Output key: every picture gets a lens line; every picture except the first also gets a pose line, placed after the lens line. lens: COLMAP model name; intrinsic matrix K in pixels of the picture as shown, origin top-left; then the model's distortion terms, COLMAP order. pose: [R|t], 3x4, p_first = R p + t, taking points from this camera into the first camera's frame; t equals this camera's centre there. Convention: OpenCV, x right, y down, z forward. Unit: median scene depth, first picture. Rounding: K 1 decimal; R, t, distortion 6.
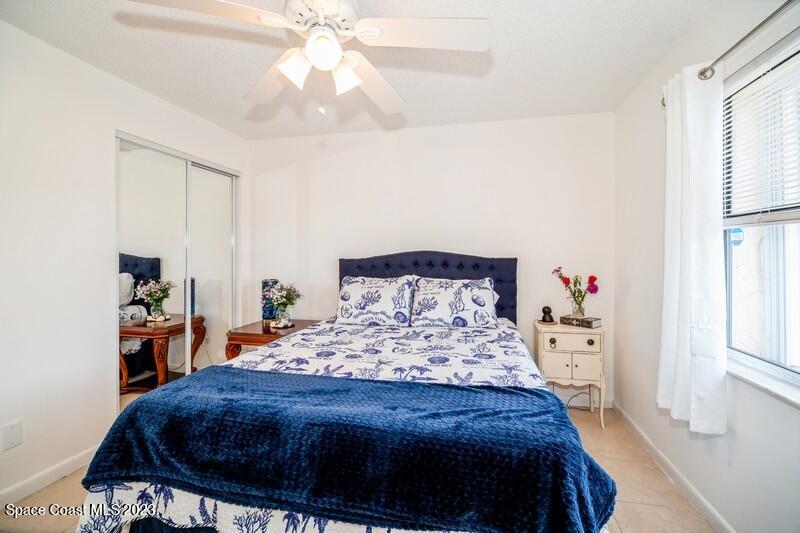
lens RADIAL K [[351.6, 0, 406.4], [0, 351.6, 252.4], [0, 0, 1]] dist [-0.000712, -0.000085]
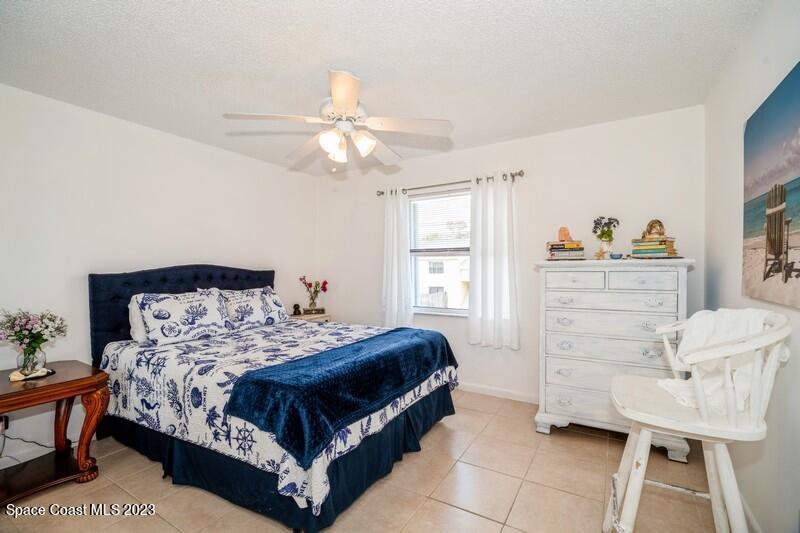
lens RADIAL K [[351.6, 0, 403.9], [0, 351.6, 269.0], [0, 0, 1]] dist [-0.000712, -0.000085]
pose [[0.318013, -0.004394, 0.948076, -0.866725], [-0.001321, 0.999986, 0.005078, 0.003609], [-0.948086, -0.002867, 0.318002, 0.137195]]
